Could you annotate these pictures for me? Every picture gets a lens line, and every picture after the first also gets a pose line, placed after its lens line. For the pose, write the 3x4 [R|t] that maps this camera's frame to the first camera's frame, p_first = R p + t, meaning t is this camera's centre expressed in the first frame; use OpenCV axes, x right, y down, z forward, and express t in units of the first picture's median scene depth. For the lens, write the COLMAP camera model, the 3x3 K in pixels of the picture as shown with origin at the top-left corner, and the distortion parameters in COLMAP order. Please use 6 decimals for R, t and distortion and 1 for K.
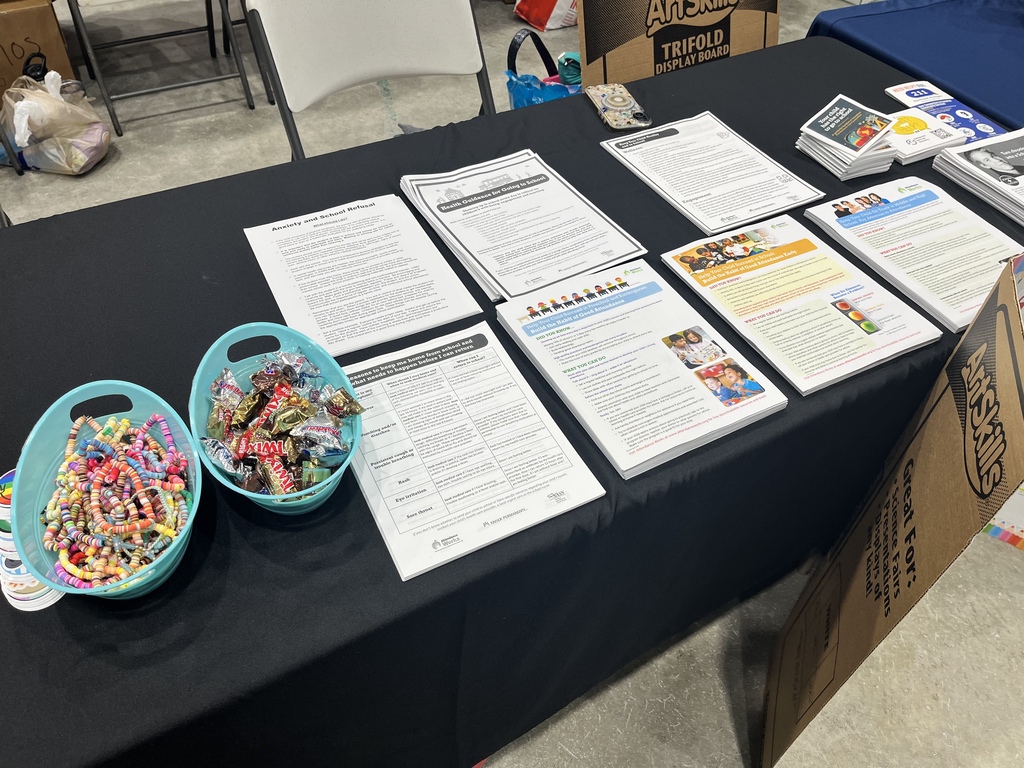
lens RADIAL K [[758.3, 0, 512.0], [0, 758.3, 384.0], [0, 0, 1]] dist [0.078417, -0.124319]
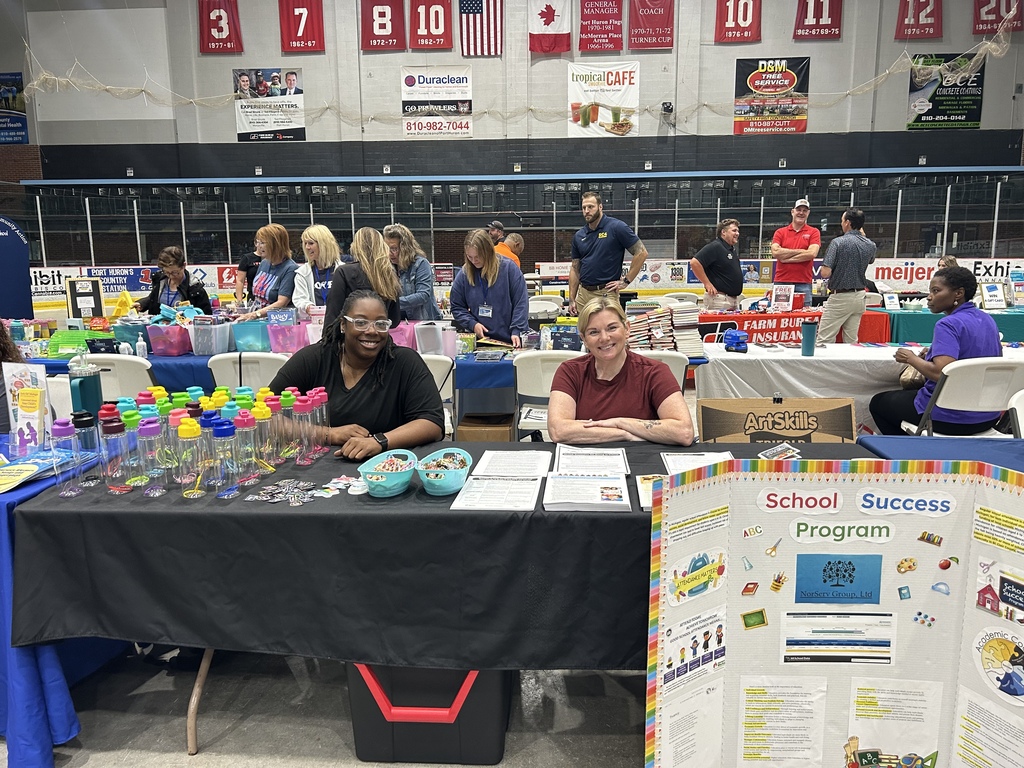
lens RADIAL K [[768.3, 0, 512.0], [0, 768.3, 384.0], [0, 0, 1]] dist [-0.000807, -0.000143]
pose [[0.838222, 0.052172, -0.542828, 0.642618], [-0.368069, 0.788608, -0.492568, 0.496021], [0.402380, 0.612679, 0.680231, -0.464889]]
